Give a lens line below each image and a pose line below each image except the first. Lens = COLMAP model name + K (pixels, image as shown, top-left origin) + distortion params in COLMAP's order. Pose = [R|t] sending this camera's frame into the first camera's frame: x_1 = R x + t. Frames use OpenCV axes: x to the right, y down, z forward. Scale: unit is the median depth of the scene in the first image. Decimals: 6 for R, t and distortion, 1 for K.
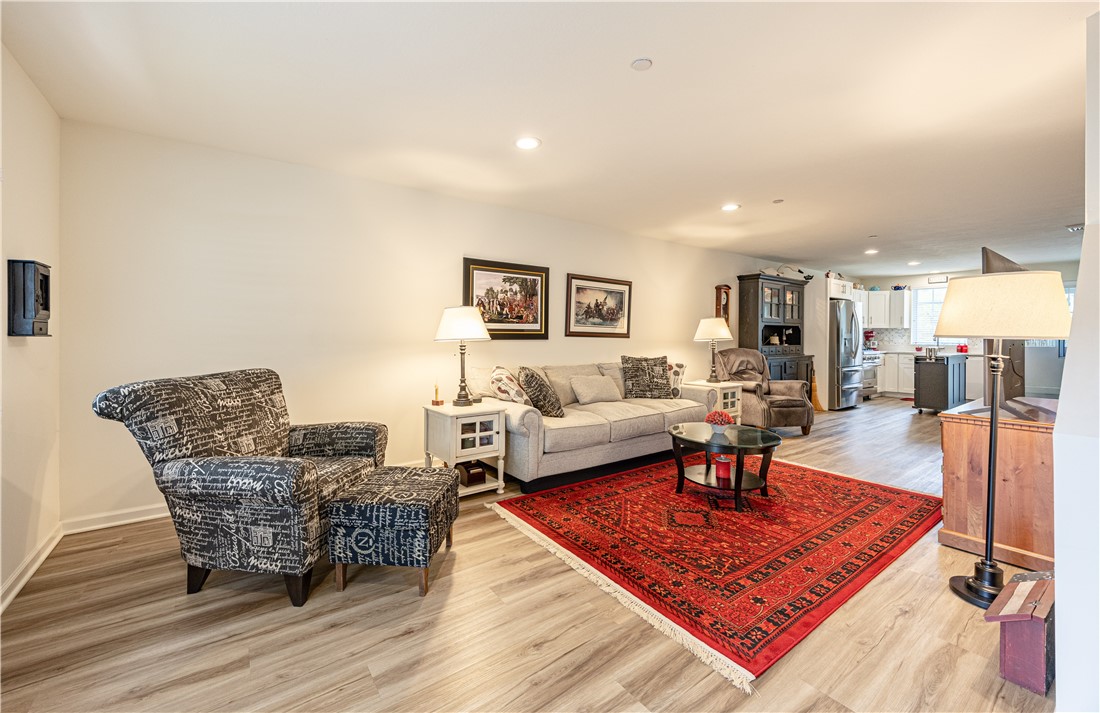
lens RADIAL K [[432.9, 0, 520.0], [0, 432.9, 335.3], [0, 0, 1]] dist [-0.009334, 0.000222]
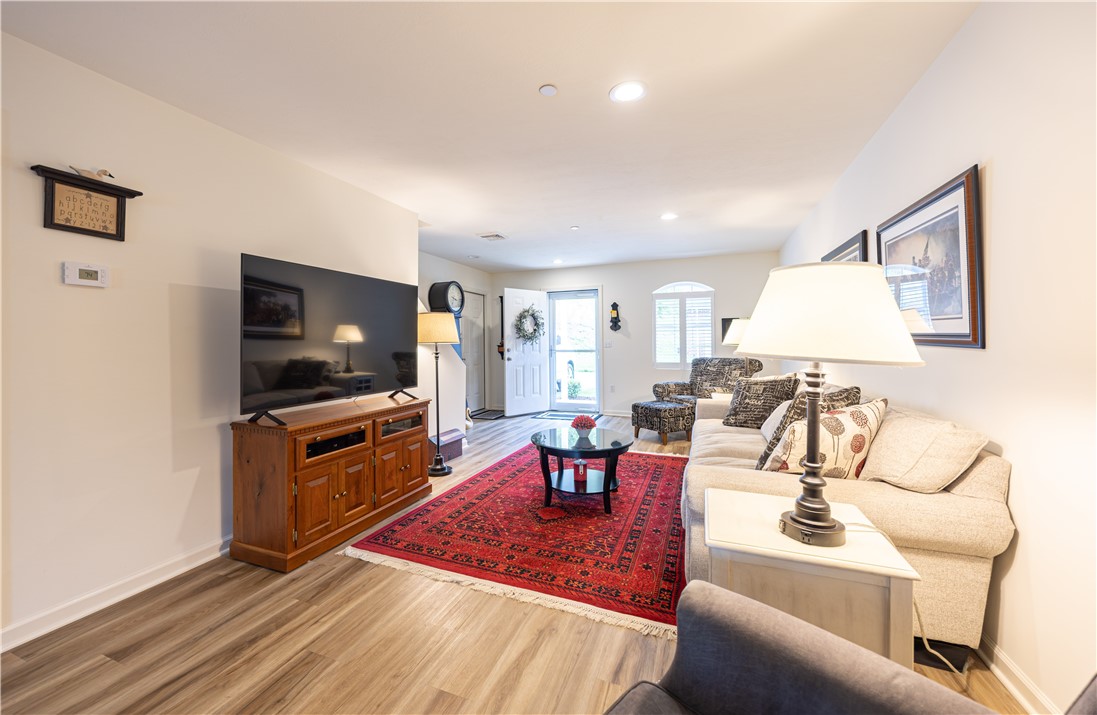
lens RADIAL K [[431.7, 0, 523.7], [0, 431.7, 340.3], [0, 0, 1]] dist [-0.009334, 0.000222]
pose [[-0.836473, -0.002020, -0.548005, 0.838949], [0.000449, 0.999990, -0.004372, 0.001332], [0.548009, -0.003903, -0.836464, 1.307465]]
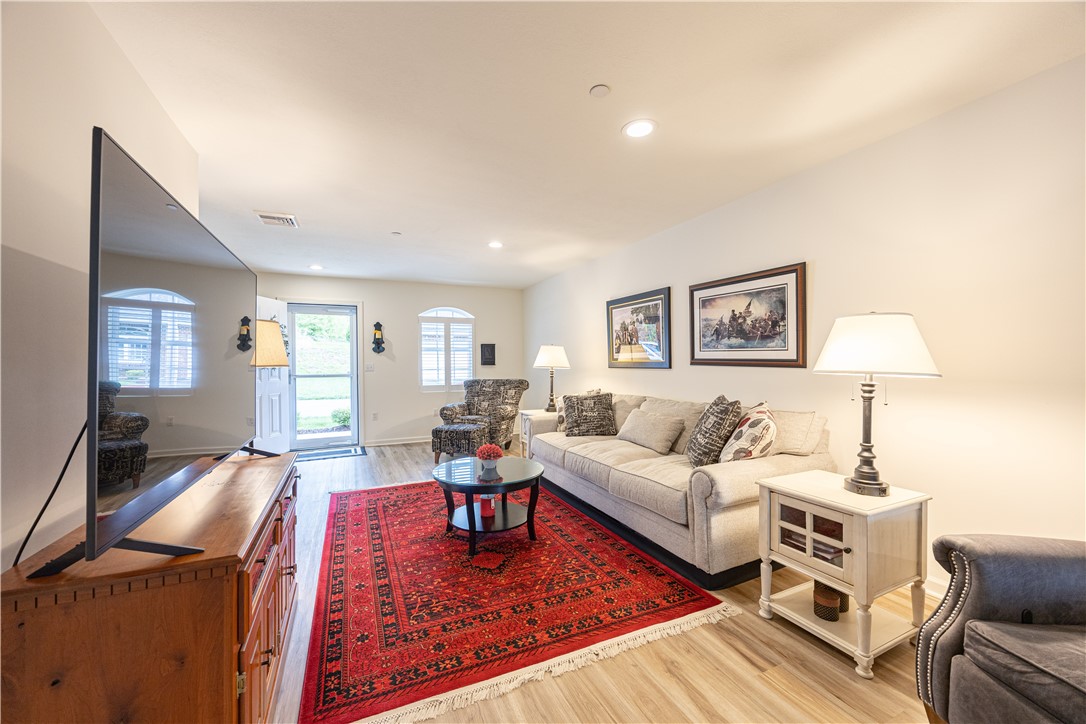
lens RADIAL K [[416.5, 0, 539.6], [0, 416.5, 361.6], [0, 0, 1]] dist [-0.003010, 0.000291]
pose [[-0.162163, -0.008762, -0.986725, 0.988019], [0.002467, 0.999954, -0.009284, 0.002564], [0.986761, -0.003939, -0.162134, 0.923270]]
